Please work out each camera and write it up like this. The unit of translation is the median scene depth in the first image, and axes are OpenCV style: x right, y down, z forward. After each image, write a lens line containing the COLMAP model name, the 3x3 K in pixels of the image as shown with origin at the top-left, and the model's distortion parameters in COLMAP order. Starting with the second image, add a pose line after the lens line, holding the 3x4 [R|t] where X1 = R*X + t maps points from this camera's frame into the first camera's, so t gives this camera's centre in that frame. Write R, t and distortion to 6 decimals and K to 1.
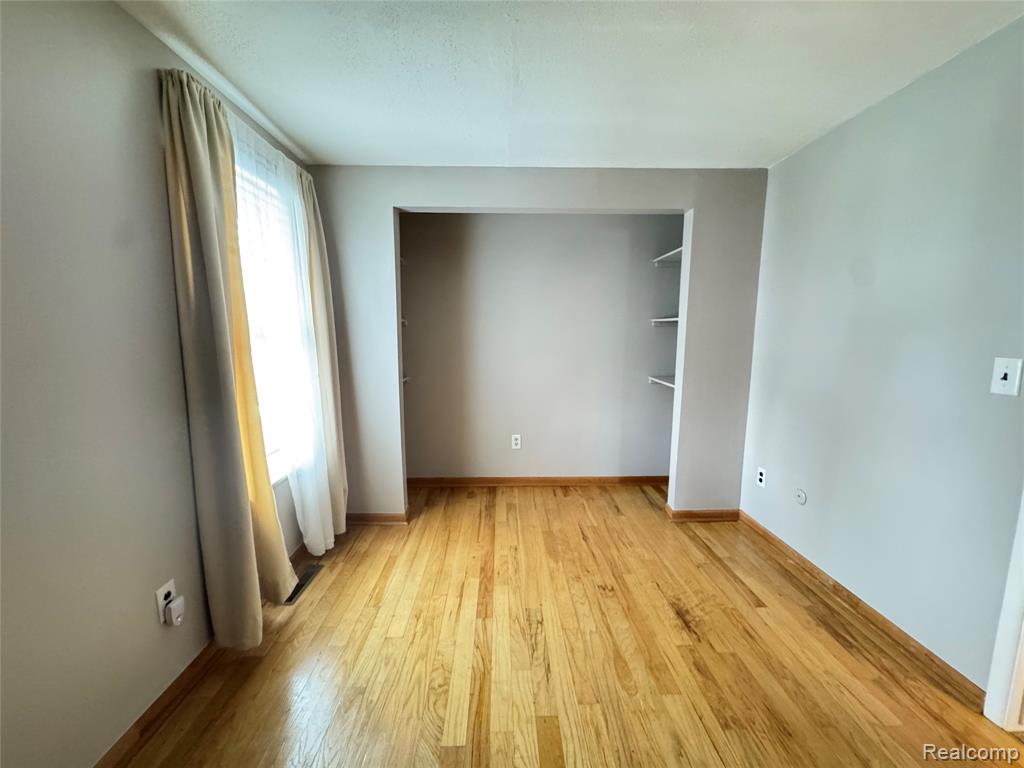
lens RADIAL K [[408.4, 0, 508.6], [0, 408.4, 384.3], [0, 0, 1]] dist [-0.003508, 0.000115]
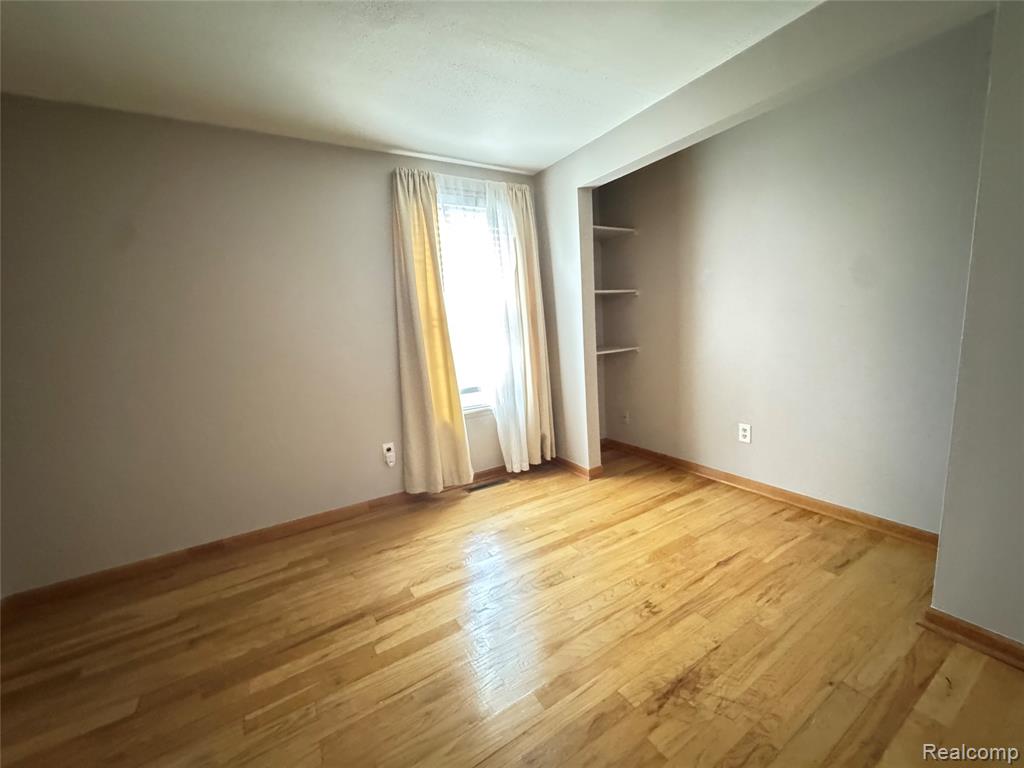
lens RADIAL K [[408.4, 0, 516.0], [0, 408.4, 382.9], [0, 0, 1]] dist [-0.003508, 0.000115]
pose [[0.504180, 0.095903, -0.858257, 0.752254], [-0.055482, 0.995359, 0.078629, 0.011471], [0.861814, 0.007975, 0.507161, 0.361477]]
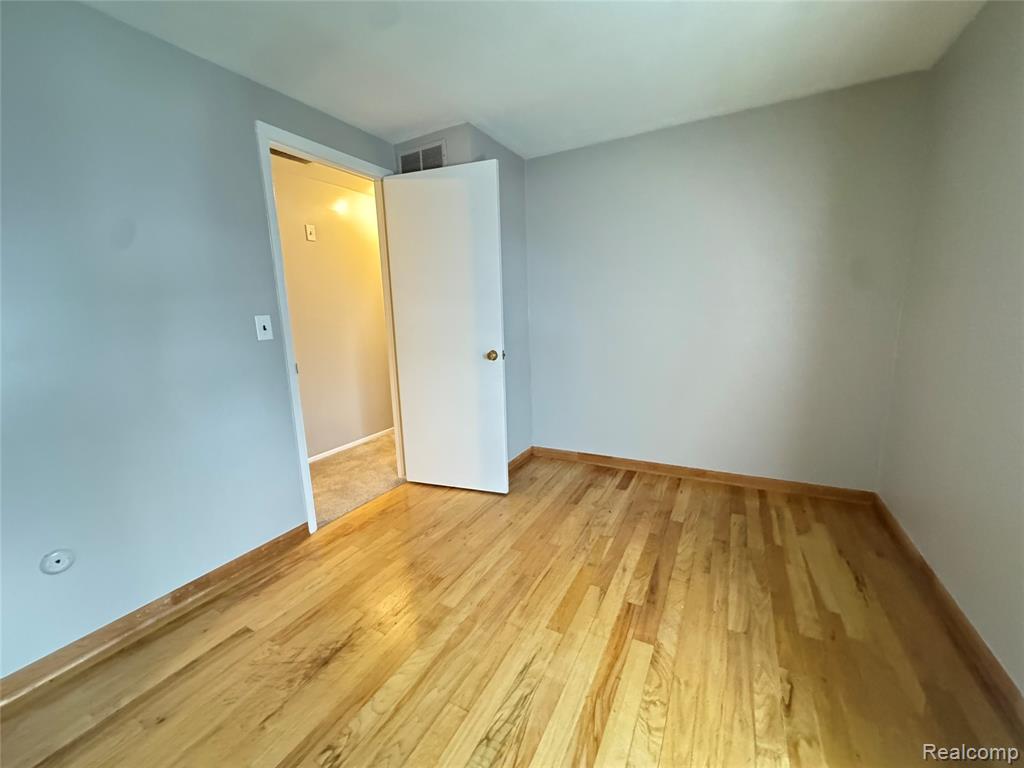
lens RADIAL K [[408.4, 0, 511.7], [0, 408.4, 384.9], [0, 0, 1]] dist [-0.003508, 0.000115]
pose [[-0.867821, -0.060963, 0.493123, -0.207932], [0.102763, 0.948967, 0.298164, -0.110908], [-0.486135, 0.309428, -0.817268, 1.175972]]
